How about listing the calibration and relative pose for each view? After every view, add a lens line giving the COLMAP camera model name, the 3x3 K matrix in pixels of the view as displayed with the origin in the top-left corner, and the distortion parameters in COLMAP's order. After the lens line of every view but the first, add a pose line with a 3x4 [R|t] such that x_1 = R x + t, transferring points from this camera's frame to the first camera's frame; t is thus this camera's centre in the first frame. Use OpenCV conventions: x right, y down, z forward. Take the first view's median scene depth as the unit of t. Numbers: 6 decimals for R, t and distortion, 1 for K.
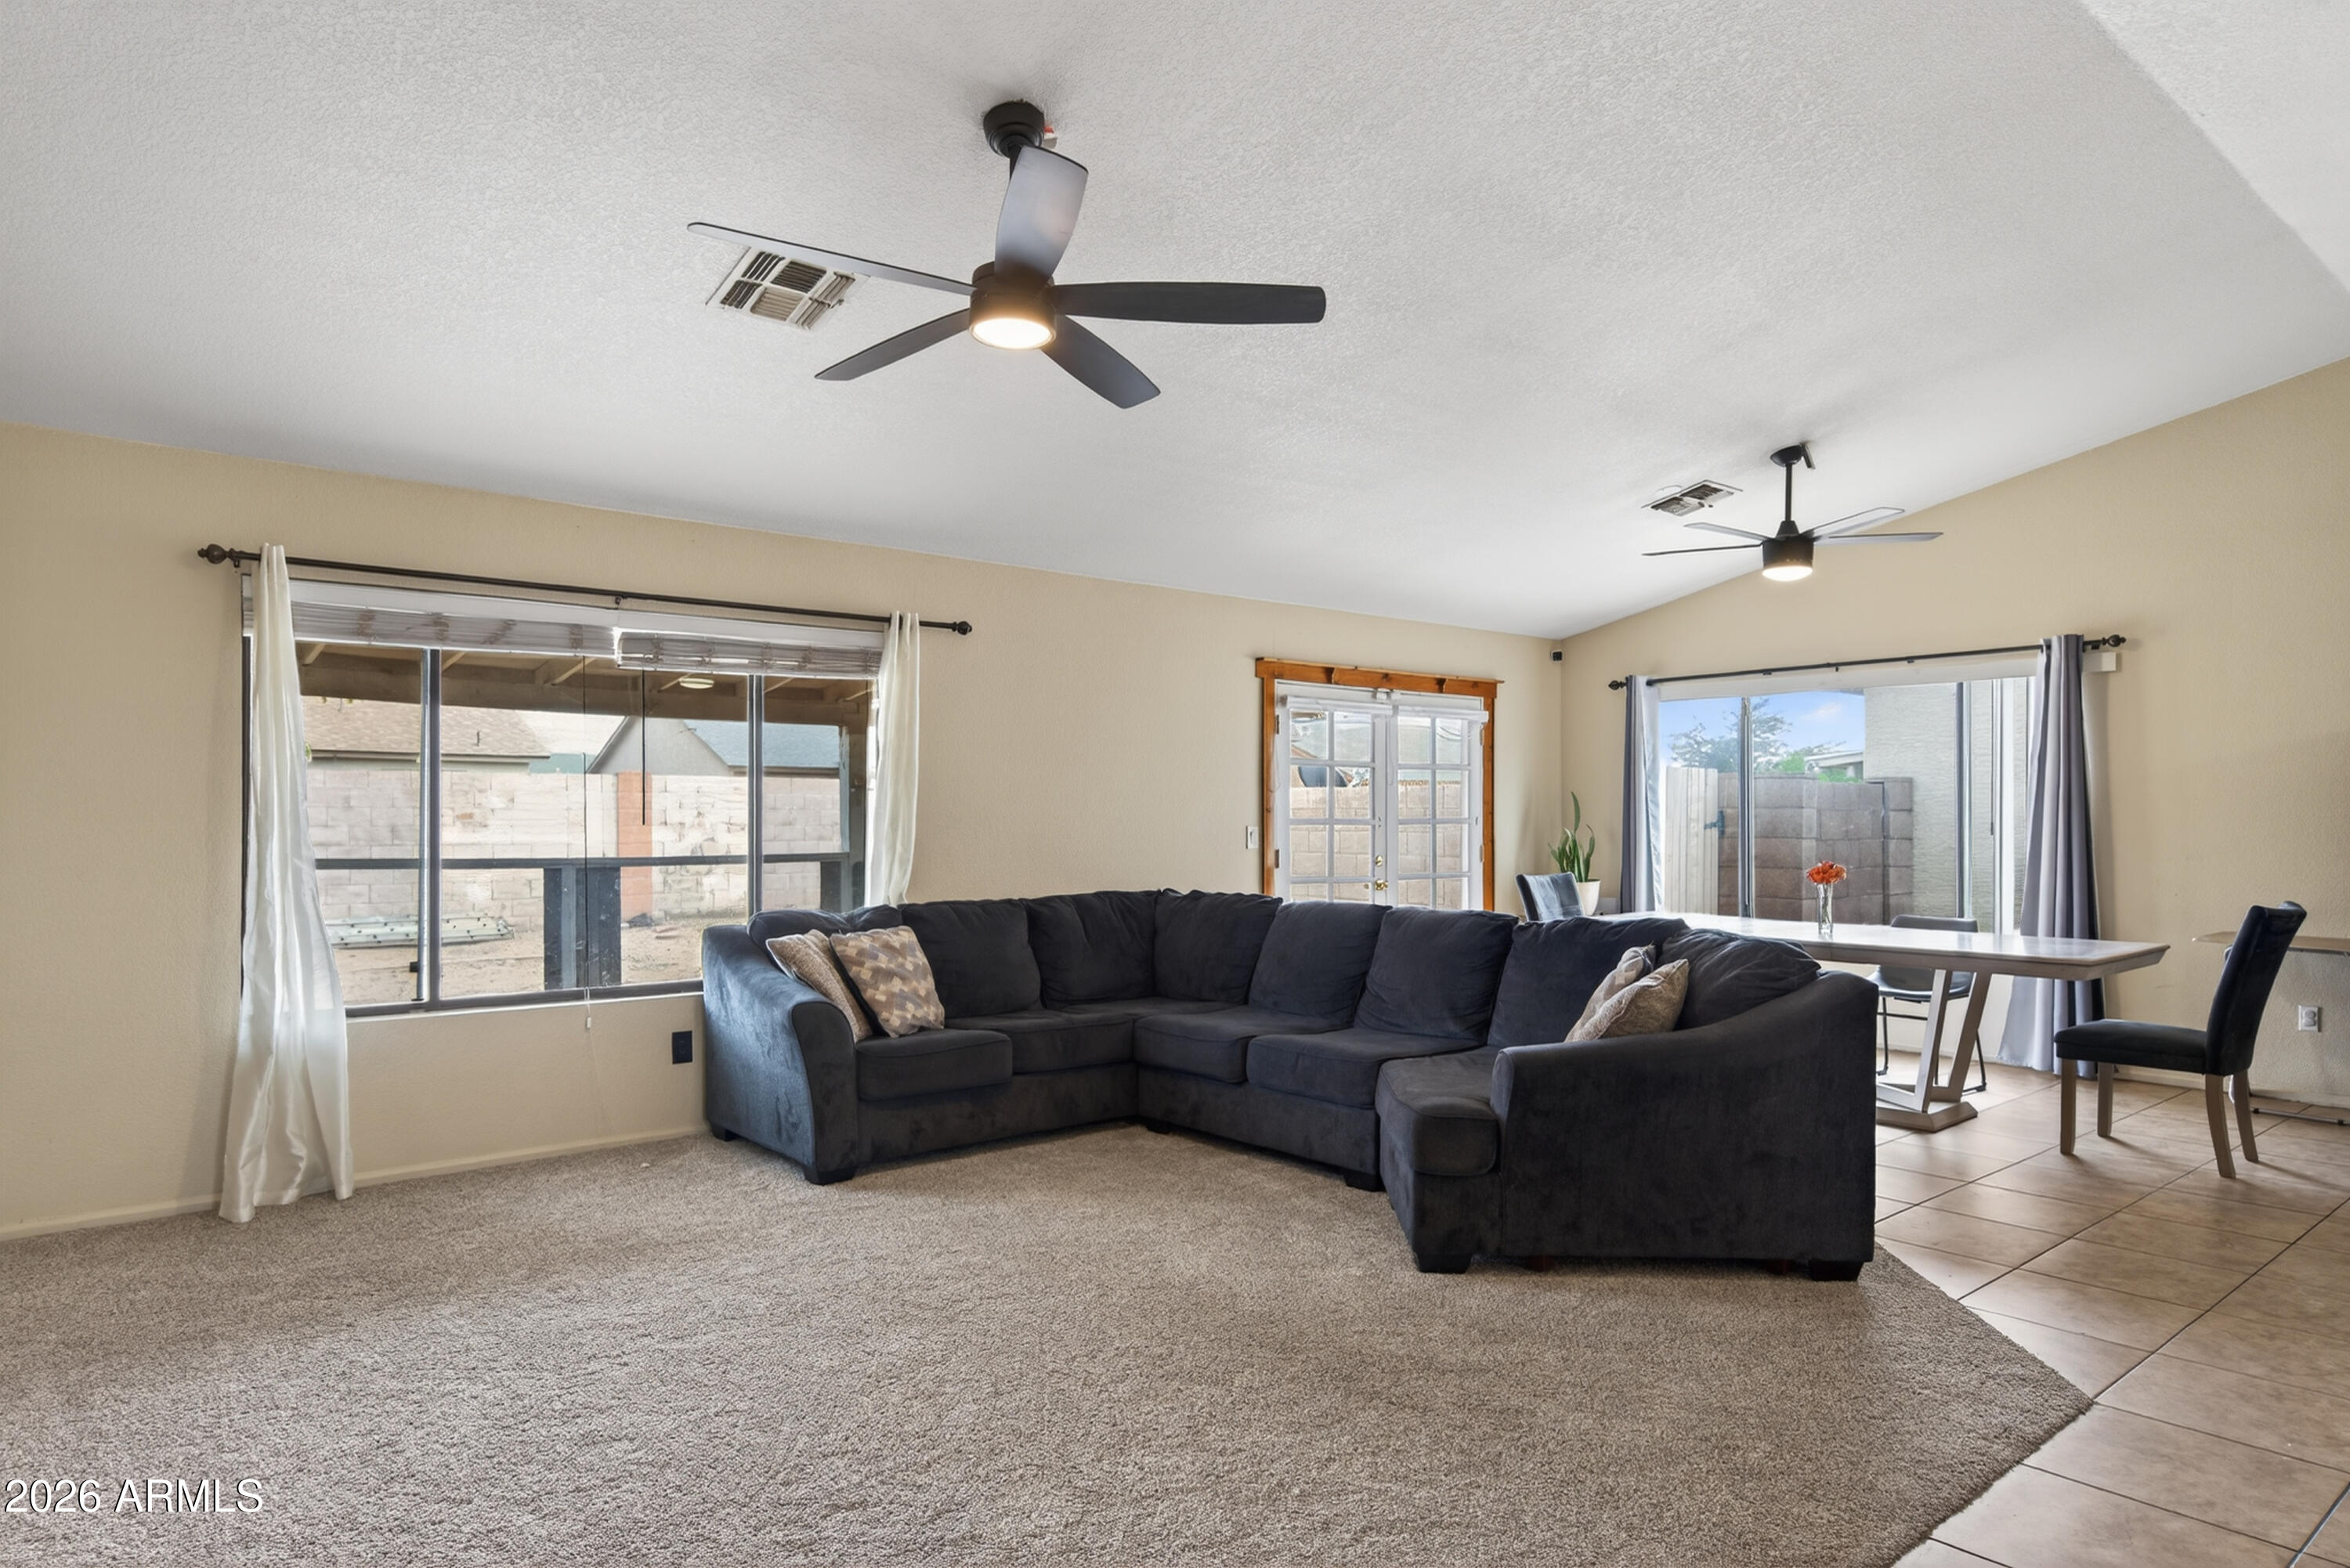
lens RADIAL K [[1394.4, 0, 1170.4], [0, 1394.4, 829.8], [0, 0, 1]] dist [0.016569, -0.005135]
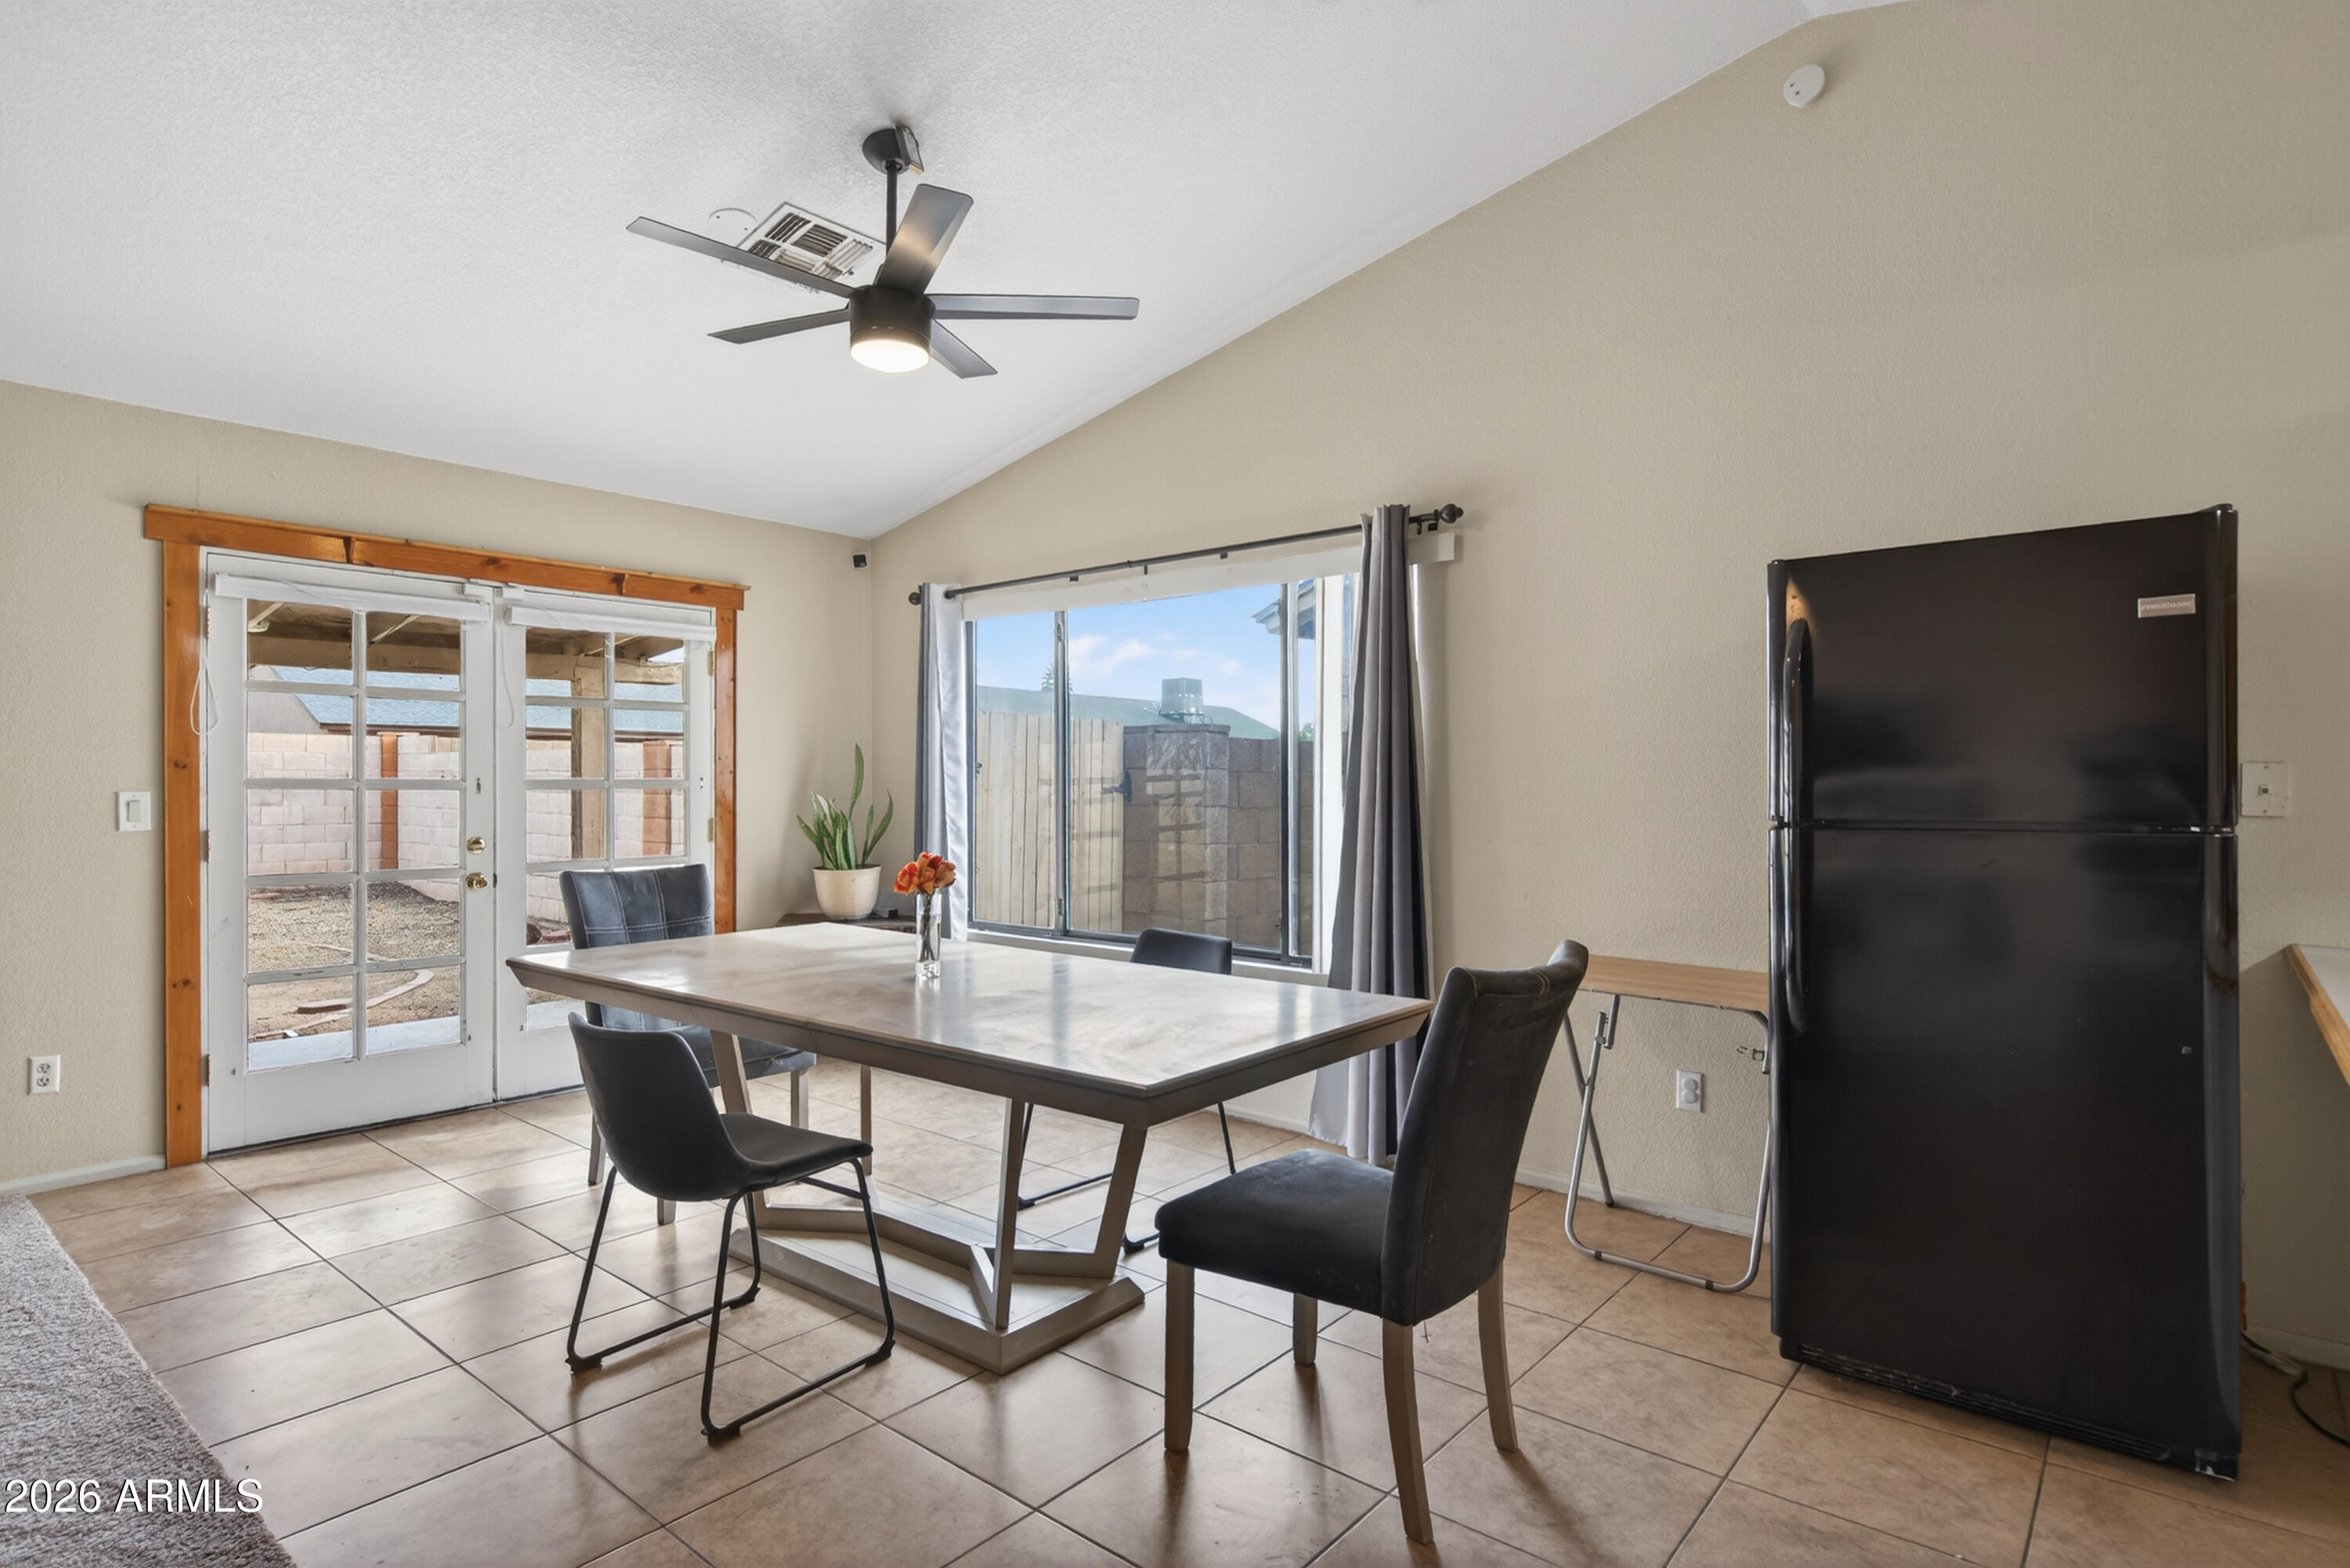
lens RADIAL K [[1219.5, 0, 1163.5], [0, 1219.5, 798.5], [0, 0, 1]] dist [0.022480, -0.002572]
pose [[0.985400, 0.000441, 0.170253, 0.415364], [-0.001158, 0.999991, 0.004108, -0.001623], [-0.170250, -0.004246, 0.985392, 0.425014]]
